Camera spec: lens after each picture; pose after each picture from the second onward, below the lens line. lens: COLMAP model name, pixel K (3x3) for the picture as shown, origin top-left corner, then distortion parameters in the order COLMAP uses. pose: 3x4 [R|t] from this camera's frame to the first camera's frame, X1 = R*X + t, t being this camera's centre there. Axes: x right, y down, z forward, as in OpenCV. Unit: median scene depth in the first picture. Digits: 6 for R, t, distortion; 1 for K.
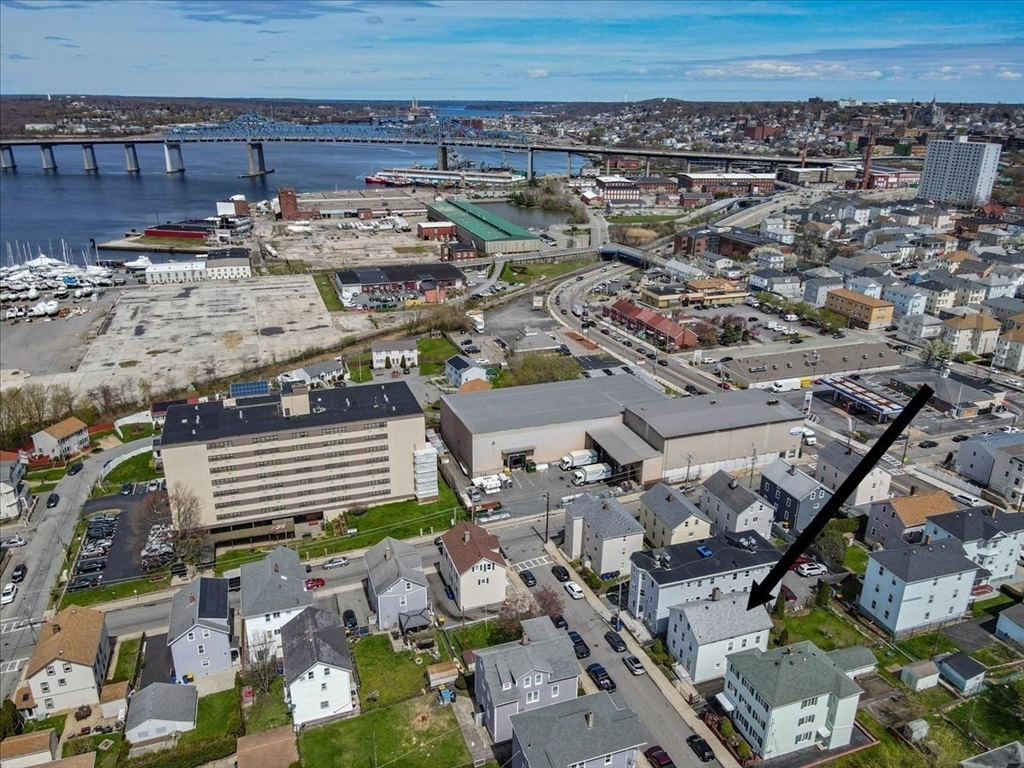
lens RADIAL K [[764.8, 0, 510.9], [0, 764.8, 384.9], [0, 0, 1]] dist [0.004667, 0.005199]
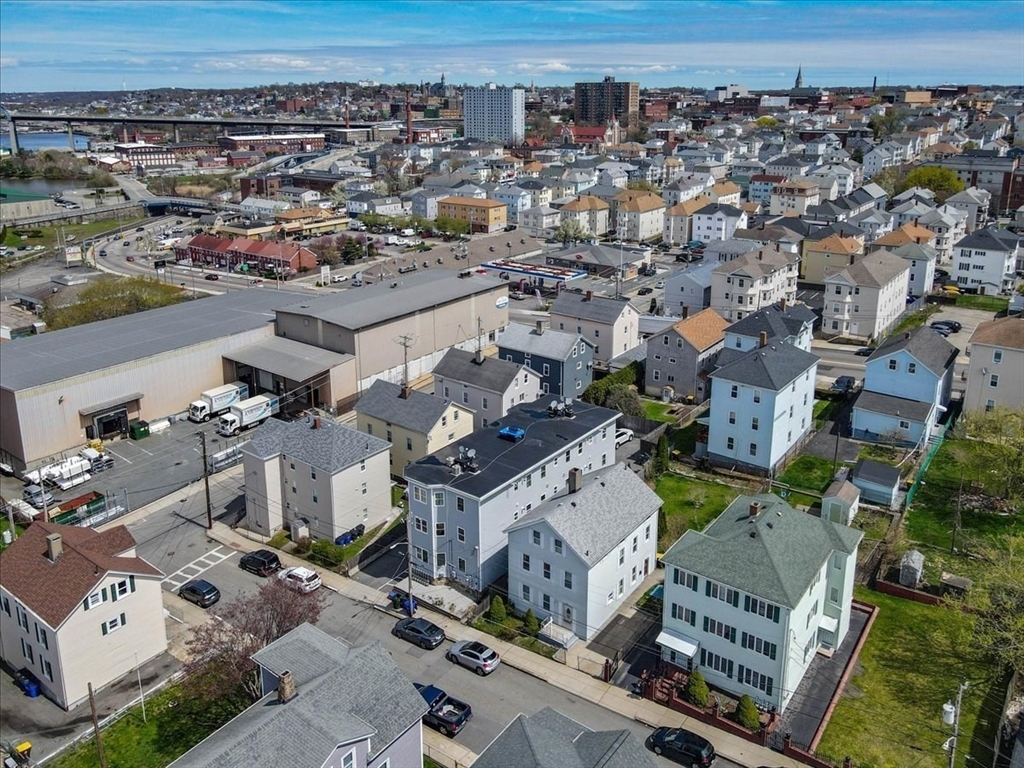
lens RADIAL K [[787.0, 0, 532.6], [0, 787.0, 287.0], [0, 0, 1]] dist [0.014924, 0.006345]
pose [[0.821162, -0.142616, 0.552588, -0.045937], [0.209411, 0.976029, -0.059289, 0.098104], [-0.530886, 0.164404, 0.831343, 0.303150]]
